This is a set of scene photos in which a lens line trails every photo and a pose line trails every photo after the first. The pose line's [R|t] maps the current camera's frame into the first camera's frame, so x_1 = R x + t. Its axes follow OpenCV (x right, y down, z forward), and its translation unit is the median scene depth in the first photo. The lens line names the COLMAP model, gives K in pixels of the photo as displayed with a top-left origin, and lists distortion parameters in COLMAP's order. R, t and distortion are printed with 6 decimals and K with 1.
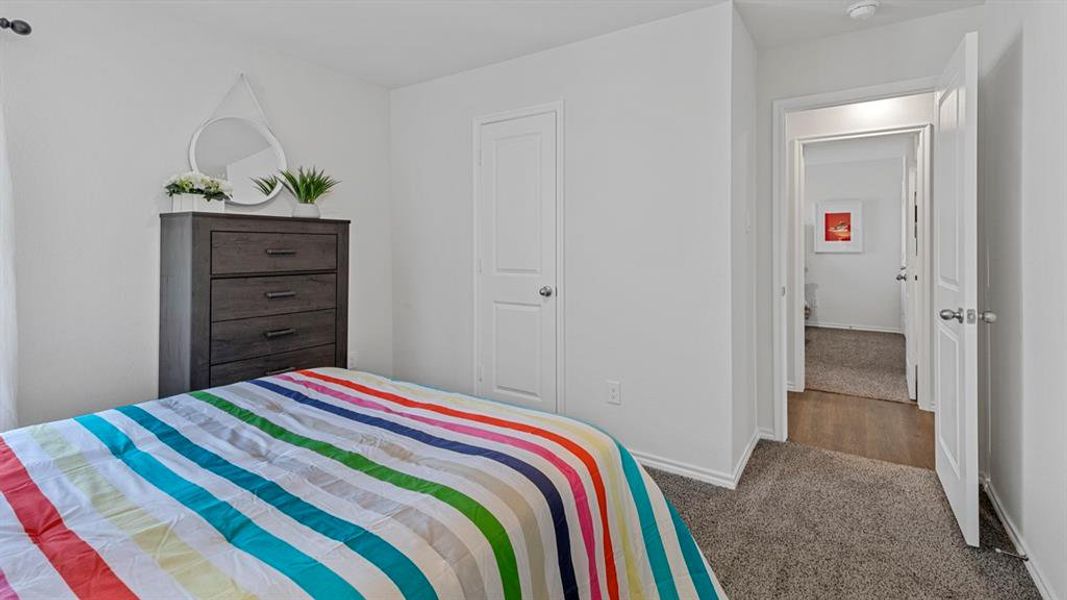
lens RADIAL K [[471.8, 0, 533.5], [0, 471.8, 300.0], [0, 0, 1]] dist [0.001986, 0.000381]
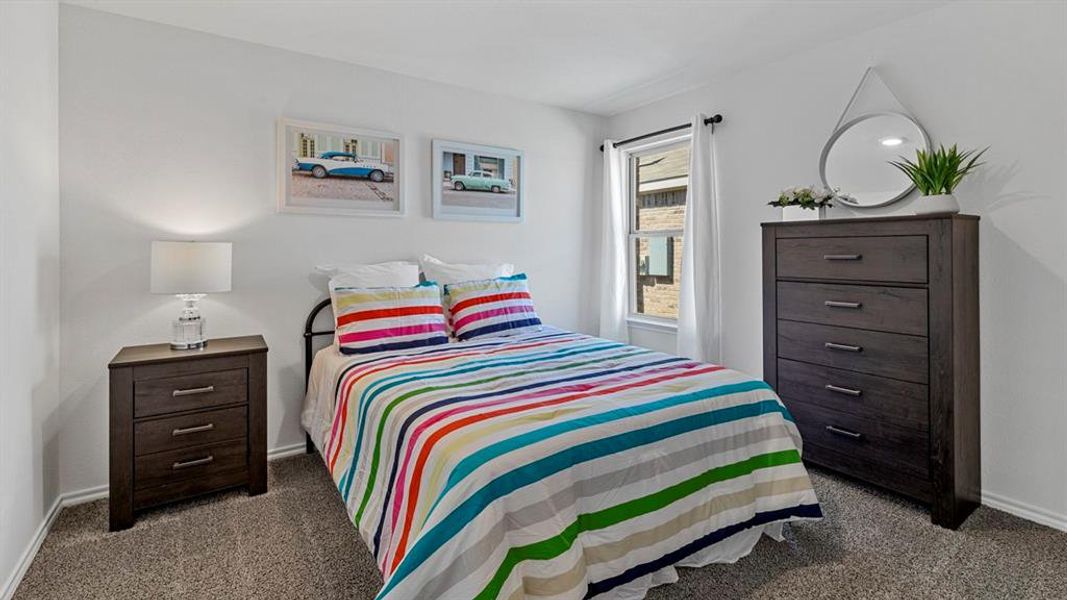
lens RADIAL K [[471.8, 0, 533.5], [0, 471.8, 300.0], [0, 0, 1]] dist [0.001986, 0.000381]
pose [[-0.363518, 0.096627, -0.926563, 0.519754], [-0.104589, 0.984085, 0.143659, -0.089353], [0.925698, 0.149131, -0.347626, 0.769513]]
